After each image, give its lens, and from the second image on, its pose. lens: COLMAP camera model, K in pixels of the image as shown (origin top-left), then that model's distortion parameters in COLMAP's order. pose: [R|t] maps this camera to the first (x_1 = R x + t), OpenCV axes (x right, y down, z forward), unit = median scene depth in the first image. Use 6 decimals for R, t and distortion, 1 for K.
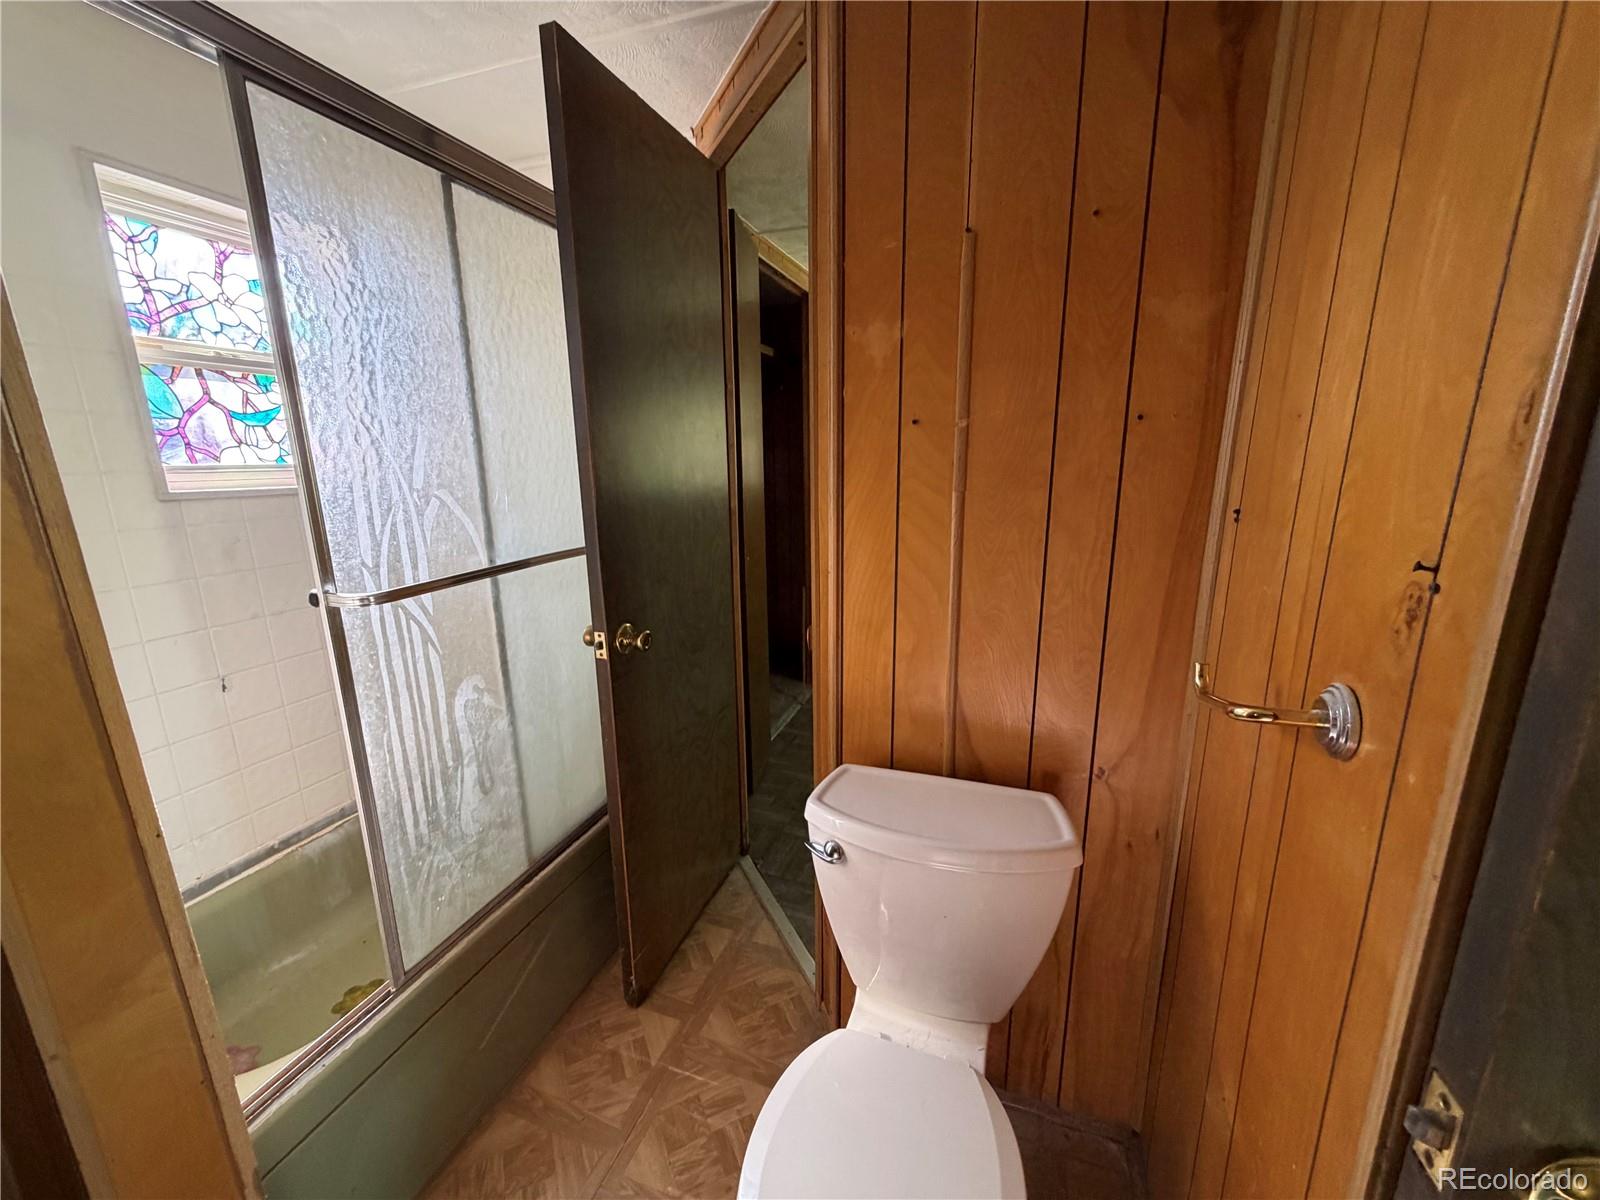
lens RADIAL K [[635.6, 0, 795.4], [0, 635.6, 600.9], [0, 0, 1]] dist [0.000432, -0.000356]
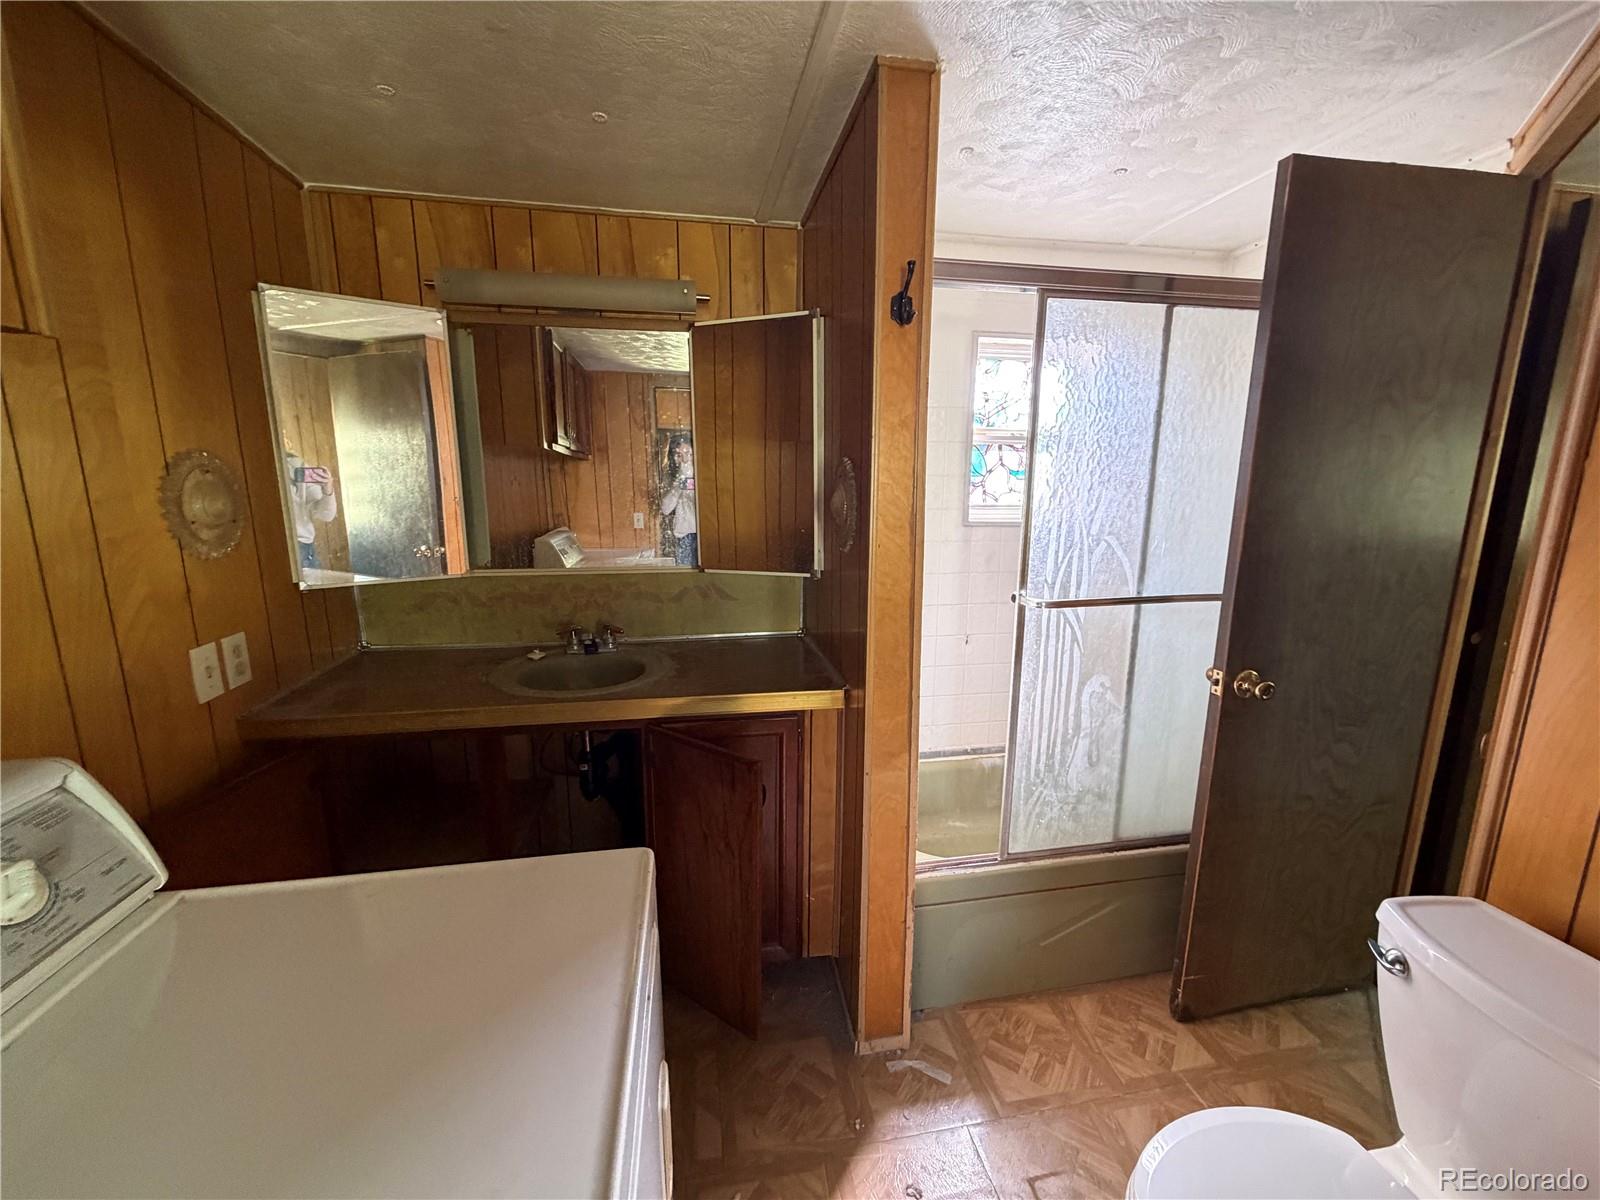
lens RADIAL K [[635.6, 0, 795.4], [0, 635.6, 600.9], [0, 0, 1]] dist [0.000432, -0.000356]
pose [[0.491707, 0.176621, -0.852660, 0.286147], [-0.203631, 0.975384, 0.084613, -0.014762], [0.846616, 0.132024, 0.515569, -0.249672]]
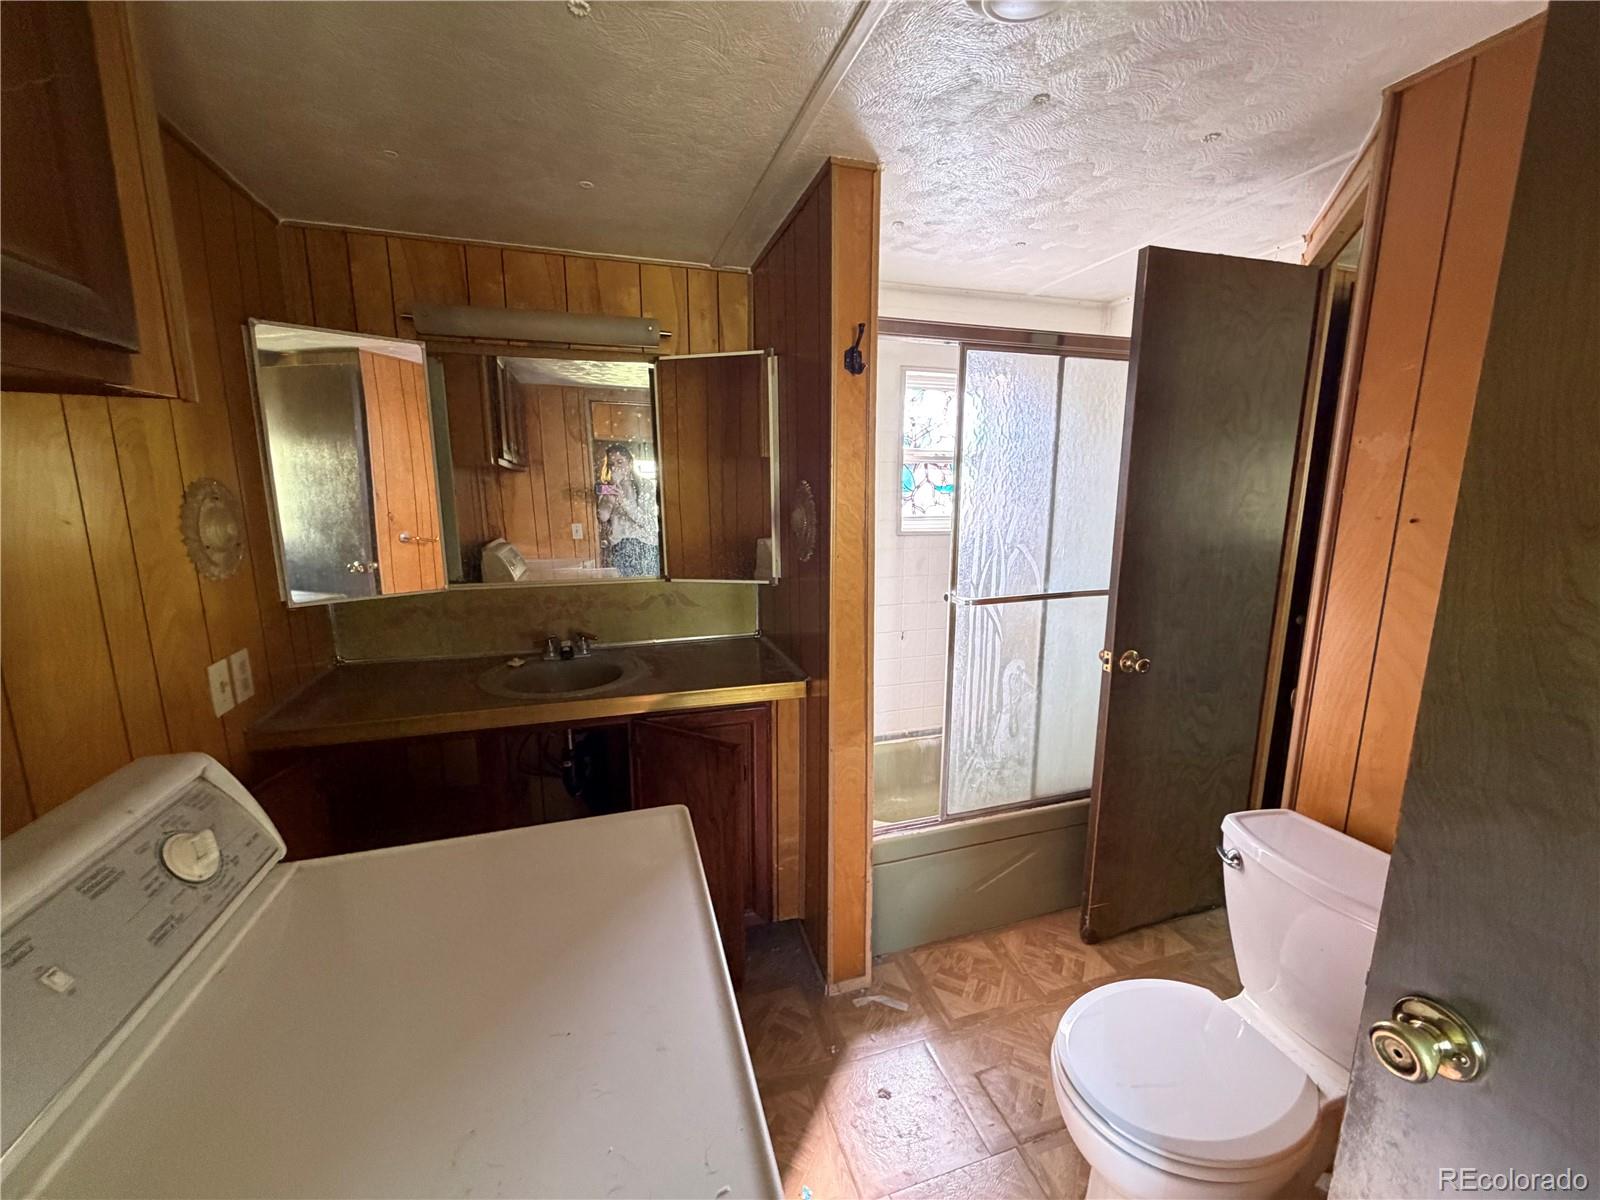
lens RADIAL K [[635.6, 0, 795.4], [0, 635.6, 600.9], [0, 0, 1]] dist [0.000432, -0.000356]
pose [[0.597678, 0.155410, -0.786530, 0.394797], [-0.184793, 0.981321, 0.053475, -0.008136], [0.780149, 0.113384, 0.615233, -0.439336]]
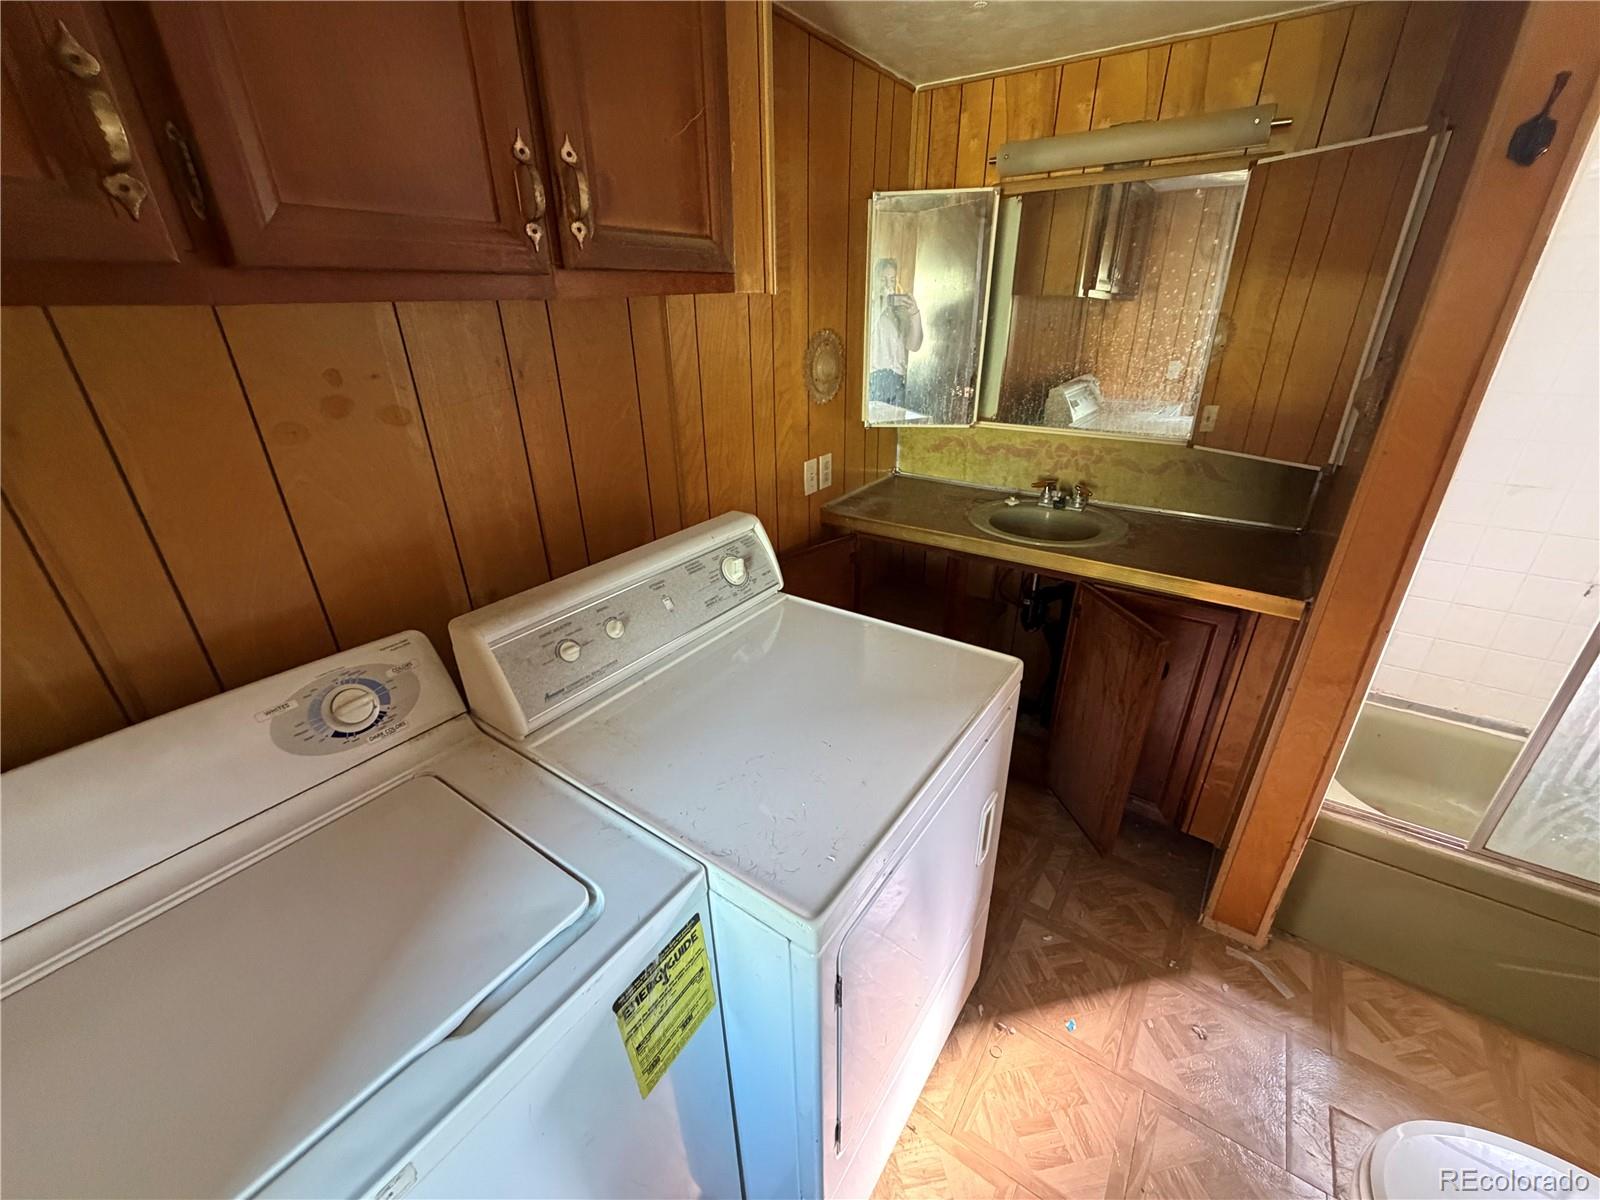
lens RADIAL K [[635.6, 0, 795.4], [0, 635.6, 600.9], [0, 0, 1]] dist [0.000432, -0.000356]
pose [[-0.269976, 0.420696, -0.866099, 0.568580], [-0.197250, 0.856259, 0.477402, -0.137121], [0.942447, 0.299725, -0.148187, -0.201113]]
